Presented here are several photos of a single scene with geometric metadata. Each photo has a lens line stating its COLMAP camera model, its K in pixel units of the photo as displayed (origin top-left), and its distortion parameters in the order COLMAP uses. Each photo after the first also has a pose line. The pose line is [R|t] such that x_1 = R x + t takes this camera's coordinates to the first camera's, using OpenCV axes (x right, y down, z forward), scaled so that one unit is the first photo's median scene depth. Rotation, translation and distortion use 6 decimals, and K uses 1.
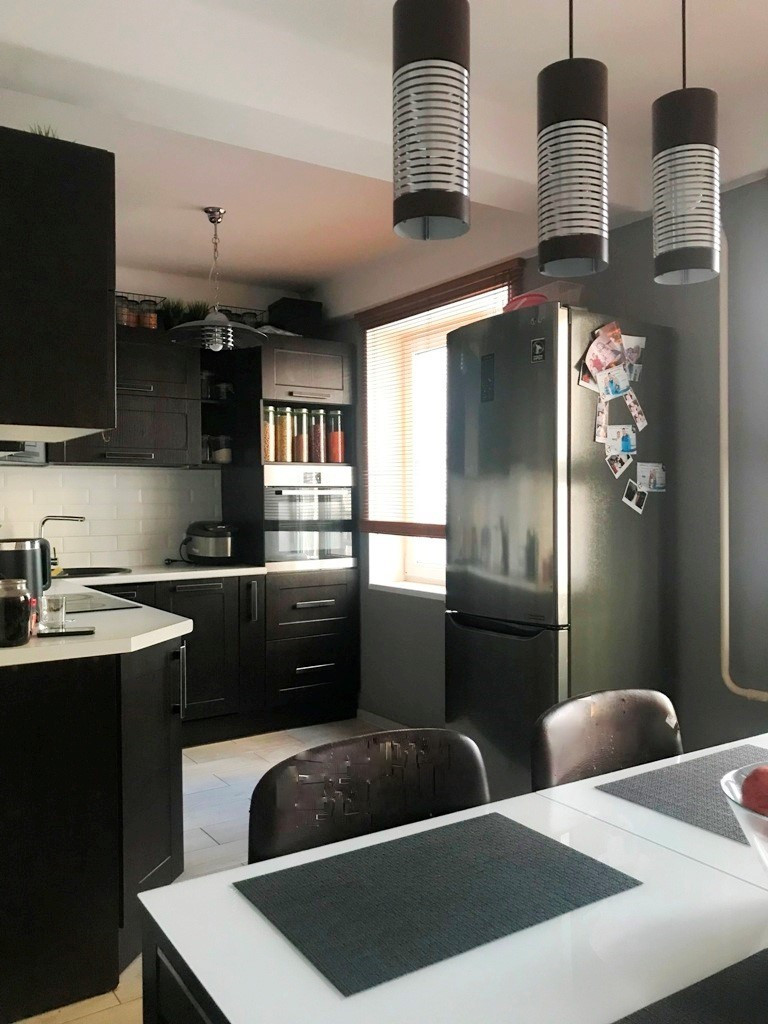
lens RADIAL K [[837.8, 0, 389.4], [0, 837.8, 507.3], [0, 0, 1]] dist [0.039564, -0.079569]
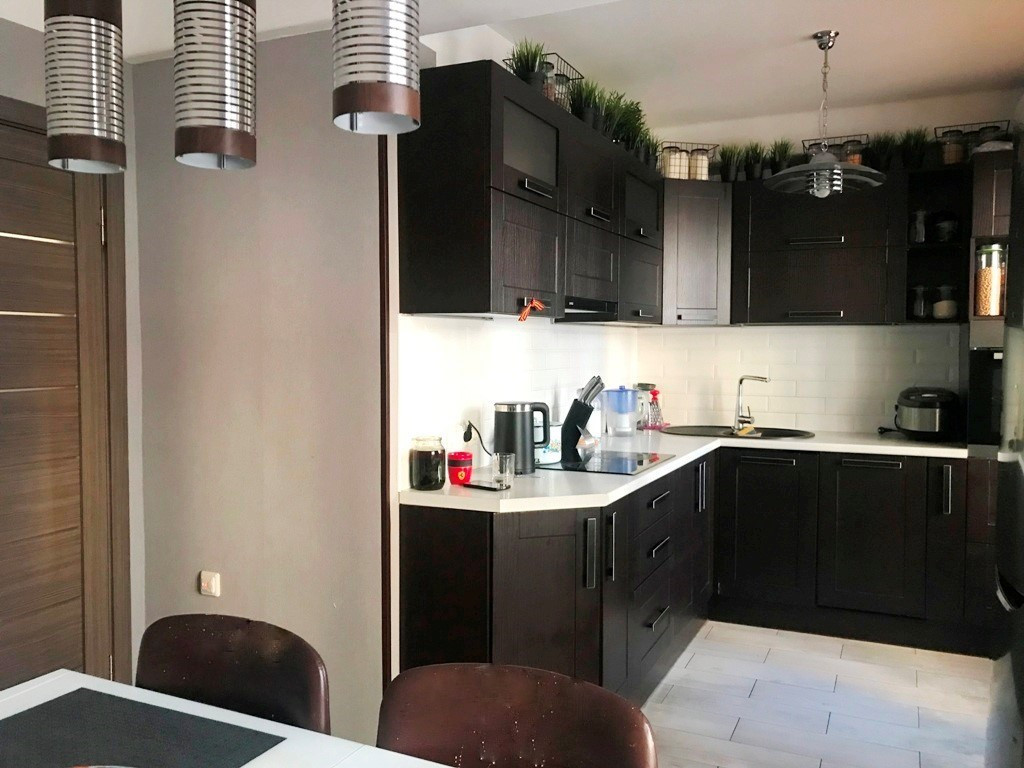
lens RADIAL K [[837.8, 0, 512.0], [0, 837.8, 384.0], [0, 0, 1]] dist [0.039564, -0.079569]
pose [[0.528763, 0.042318, -0.847714, 0.316030], [-0.009831, 0.998995, 0.043738, -0.022490], [0.848713, -0.014793, 0.528647, 0.221372]]
